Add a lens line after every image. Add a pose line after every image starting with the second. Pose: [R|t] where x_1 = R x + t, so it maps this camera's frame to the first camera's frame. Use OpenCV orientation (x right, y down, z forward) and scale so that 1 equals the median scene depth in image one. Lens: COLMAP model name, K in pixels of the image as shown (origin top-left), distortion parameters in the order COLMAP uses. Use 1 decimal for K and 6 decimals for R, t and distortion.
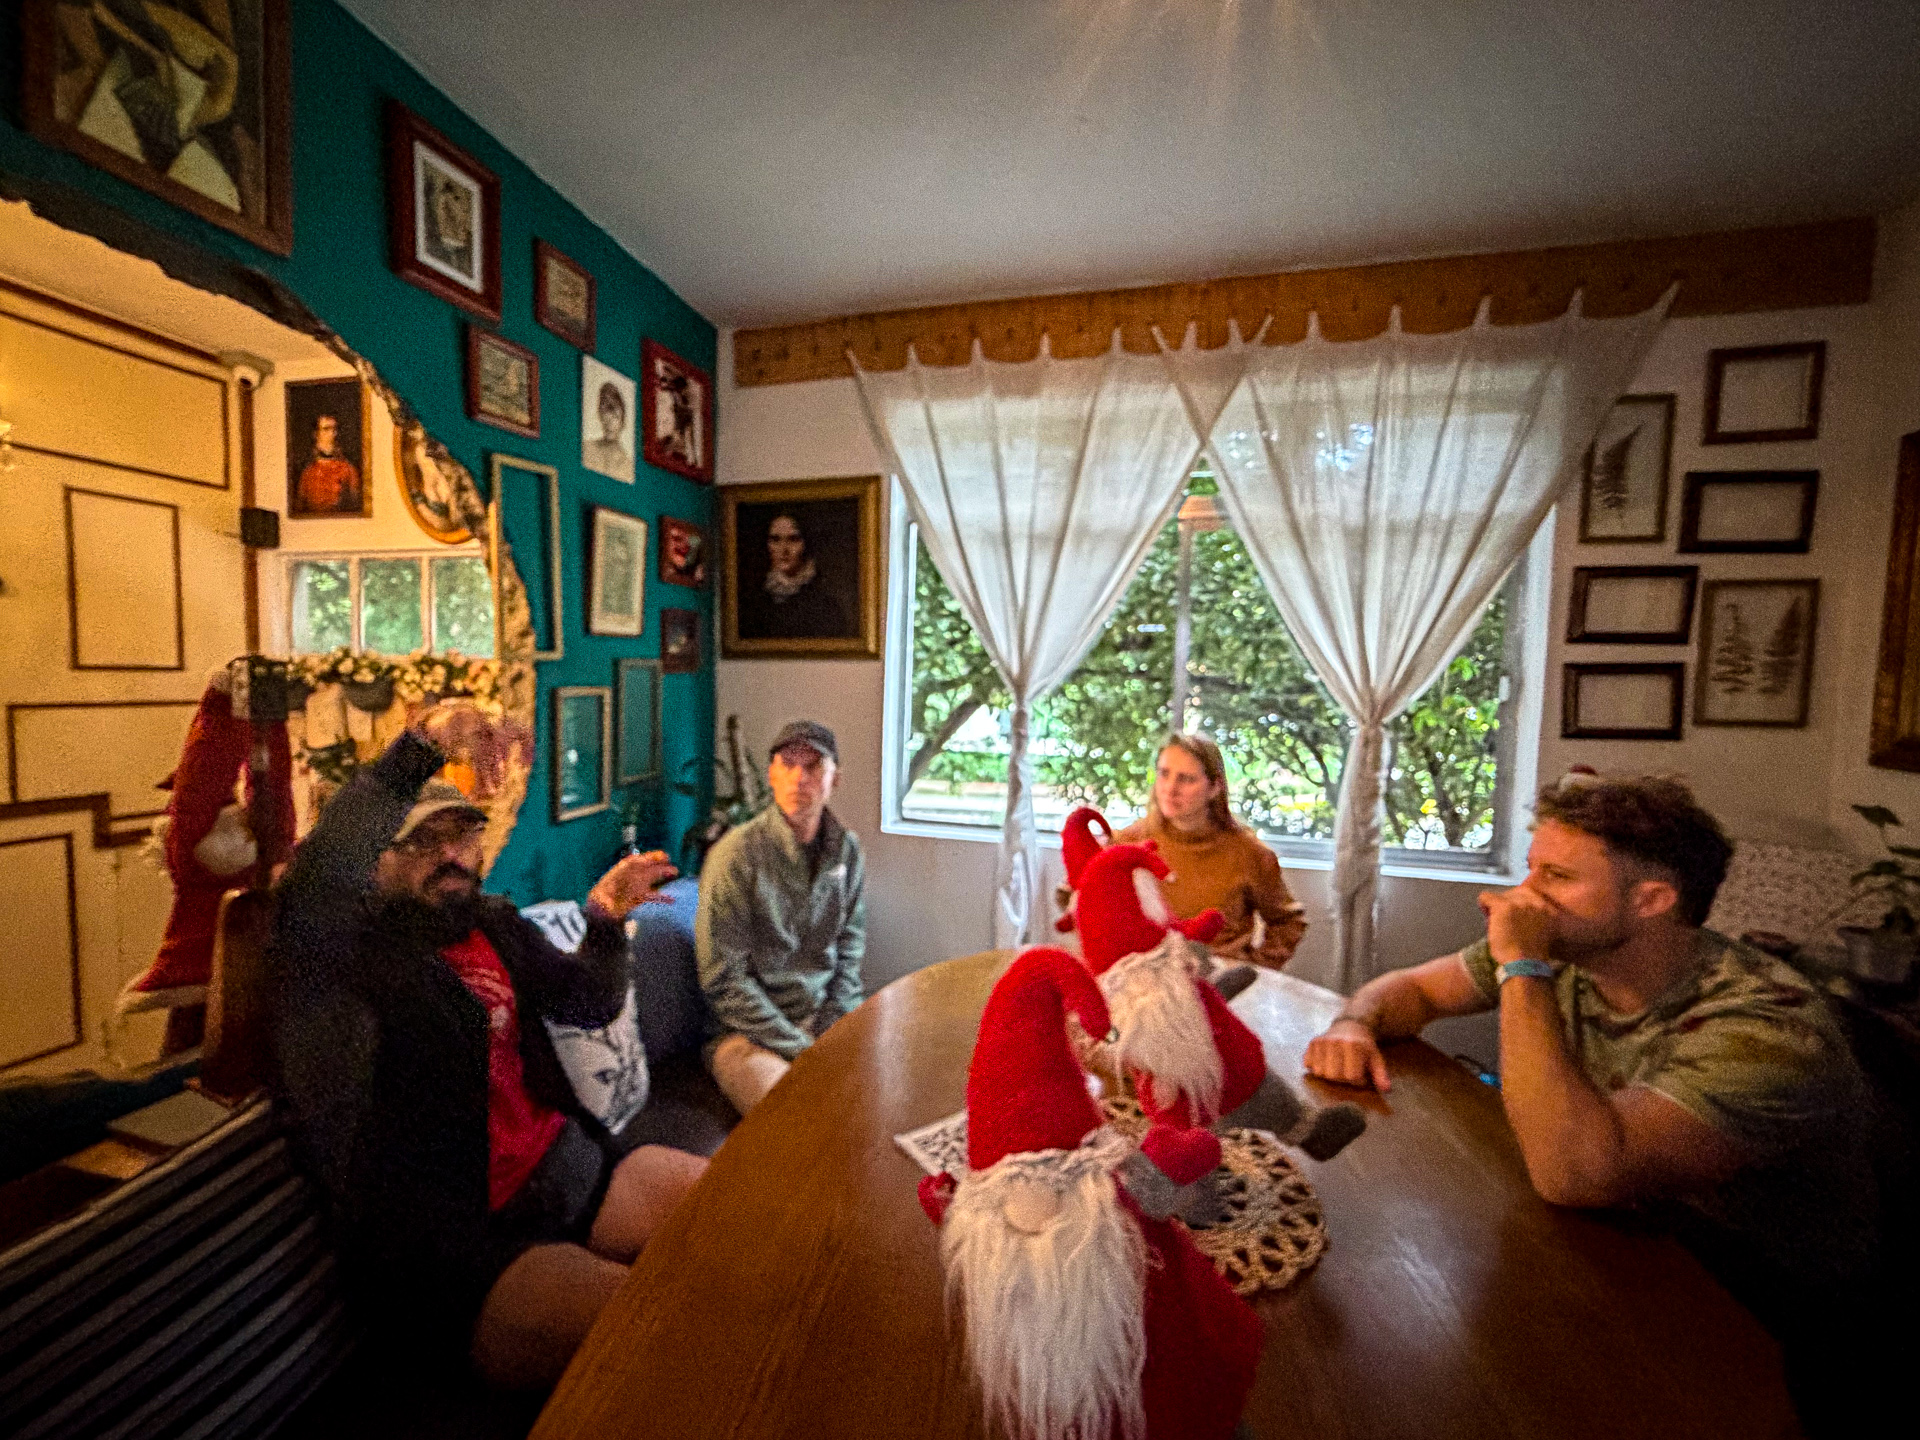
lens RADIAL K [[772.8, 0, 967.1], [0, 772.8, 721.0], [0, 0, 1]] dist [0.000449, 0.000541]
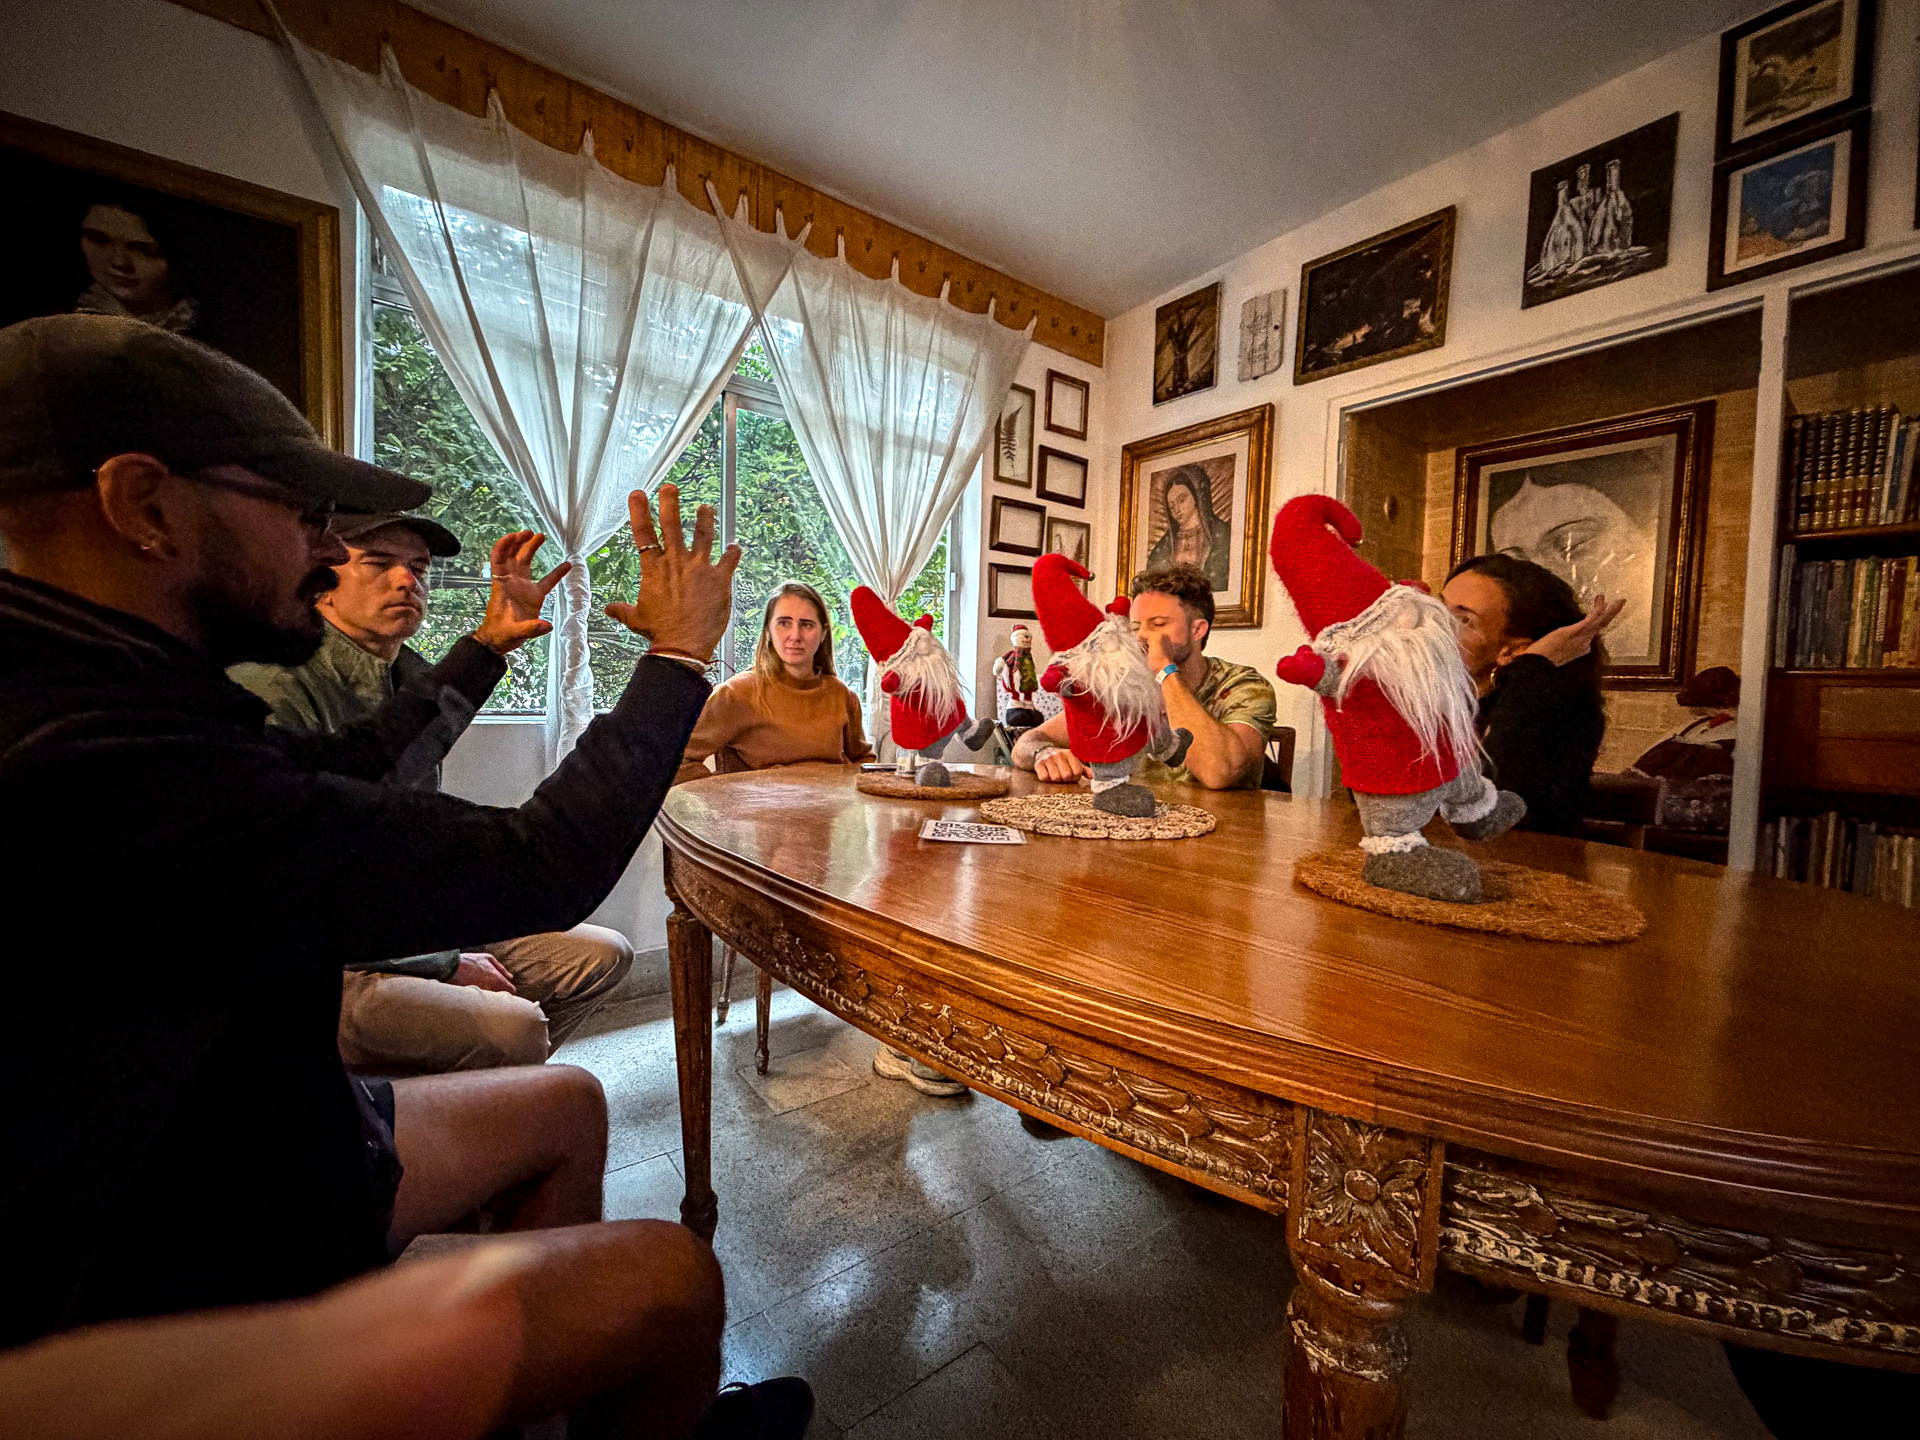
lens RADIAL K [[772.8, 0, 962.2], [0, 772.8, 712.9], [0, 0, 1]] dist [0.000449, 0.000541]
pose [[0.623271, -0.043073, 0.780819, -0.382629], [0.042556, 0.998871, 0.021132, 0.168799], [-0.780847, 0.020057, 0.624400, 0.159933]]
